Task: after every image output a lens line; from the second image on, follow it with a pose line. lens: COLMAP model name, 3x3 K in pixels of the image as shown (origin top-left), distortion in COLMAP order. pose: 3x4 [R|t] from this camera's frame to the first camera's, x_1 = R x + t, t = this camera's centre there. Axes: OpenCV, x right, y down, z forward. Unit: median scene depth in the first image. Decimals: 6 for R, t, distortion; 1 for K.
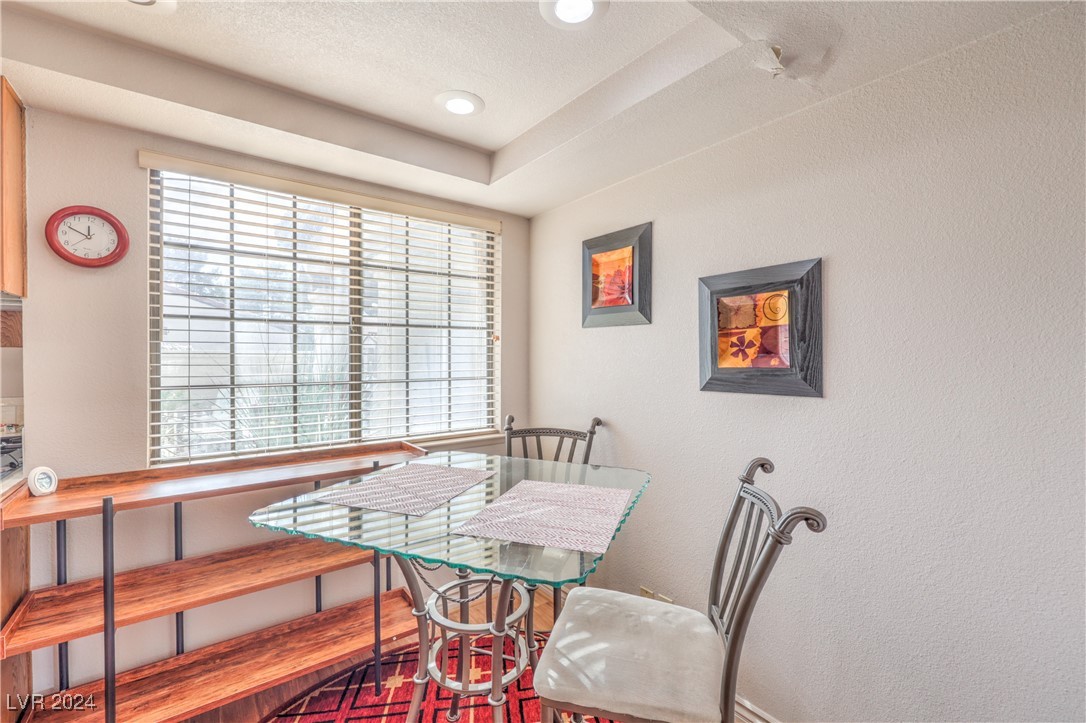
lens RADIAL K [[461.5, 0, 547.1], [0, 461.5, 360.5], [0, 0, 1]] dist [0.000584, 0.000074]
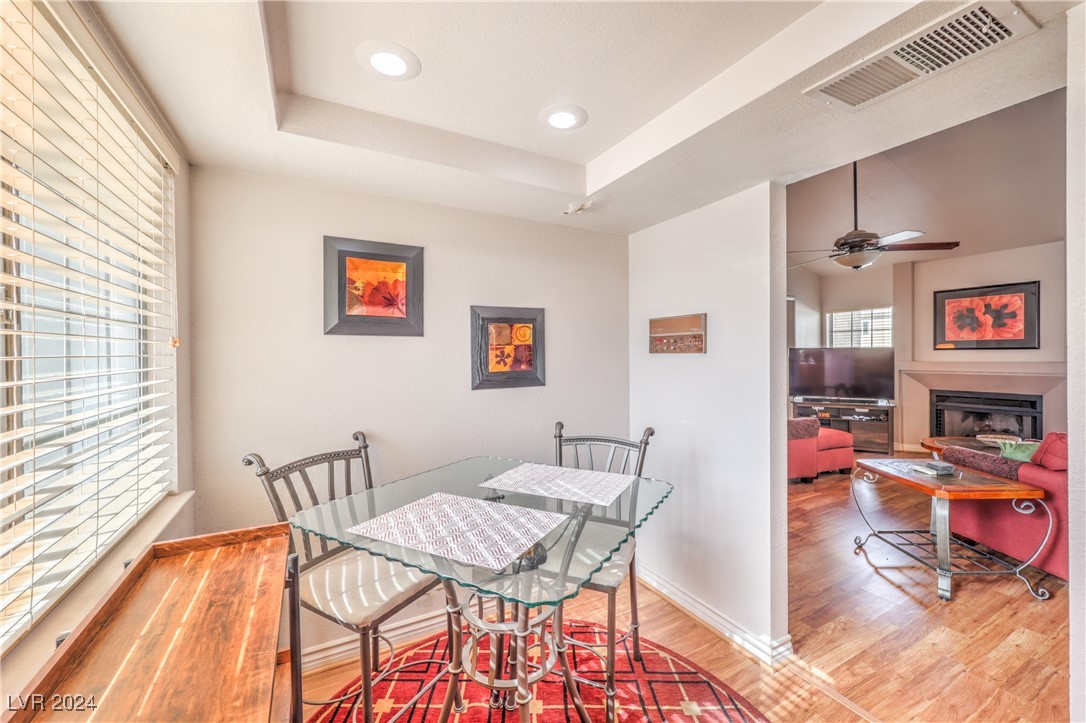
lens RADIAL K [[432.8, 0, 547.1], [0, 432.8, 355.4], [0, 0, 1]] dist [-0.001001, 0.000006]
pose [[0.149771, -0.005851, 0.988703, -0.937680], [0.015272, 0.999877, 0.003604, -0.038700], [-0.988603, 0.014560, 0.149842, 0.638997]]
